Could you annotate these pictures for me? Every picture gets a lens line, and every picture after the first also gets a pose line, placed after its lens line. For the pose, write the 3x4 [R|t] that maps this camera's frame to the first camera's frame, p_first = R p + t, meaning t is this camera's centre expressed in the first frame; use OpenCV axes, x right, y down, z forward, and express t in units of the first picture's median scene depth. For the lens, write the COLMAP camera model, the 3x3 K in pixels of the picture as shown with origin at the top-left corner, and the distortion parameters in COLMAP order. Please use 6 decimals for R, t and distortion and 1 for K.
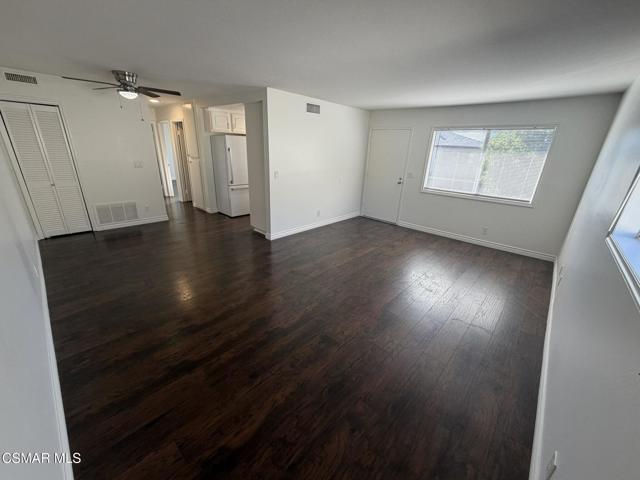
lens RADIAL K [[254.5, 0, 321.3], [0, 254.5, 240.2], [0, 0, 1]] dist [-0.003853, 0.000239]
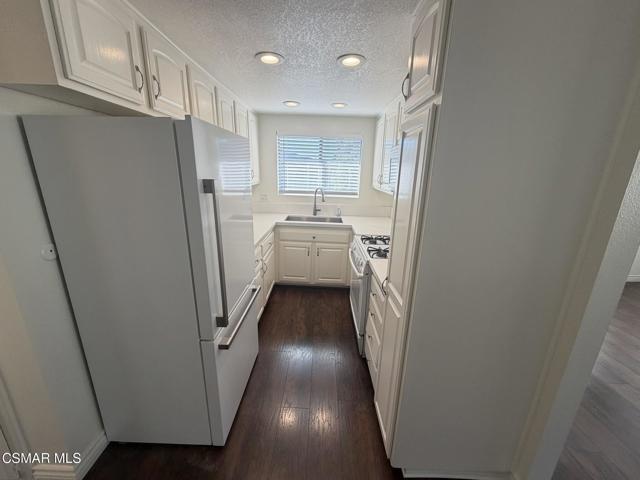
lens RADIAL K [[254.5, 0, 319.5], [0, 254.5, 240.3], [0, 0, 1]] dist [-0.003853, 0.000239]
pose [[0.746850, -0.201209, 0.633821, -0.391500], [0.236453, 0.971189, 0.029688, -0.267888], [-0.621534, 0.127697, 0.772910, 0.710172]]
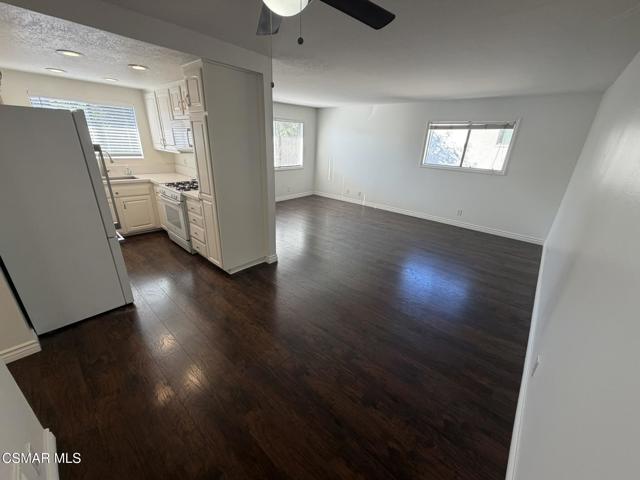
lens RADIAL K [[254.5, 0, 321.3], [0, 254.5, 239.2], [0, 0, 1]] dist [-0.003853, 0.000239]
pose [[-0.014287, -0.405057, 0.914180, -0.700654], [0.302847, 0.869576, 0.390027, -0.253396], [-0.952932, 0.282429, 0.110247, 0.602503]]
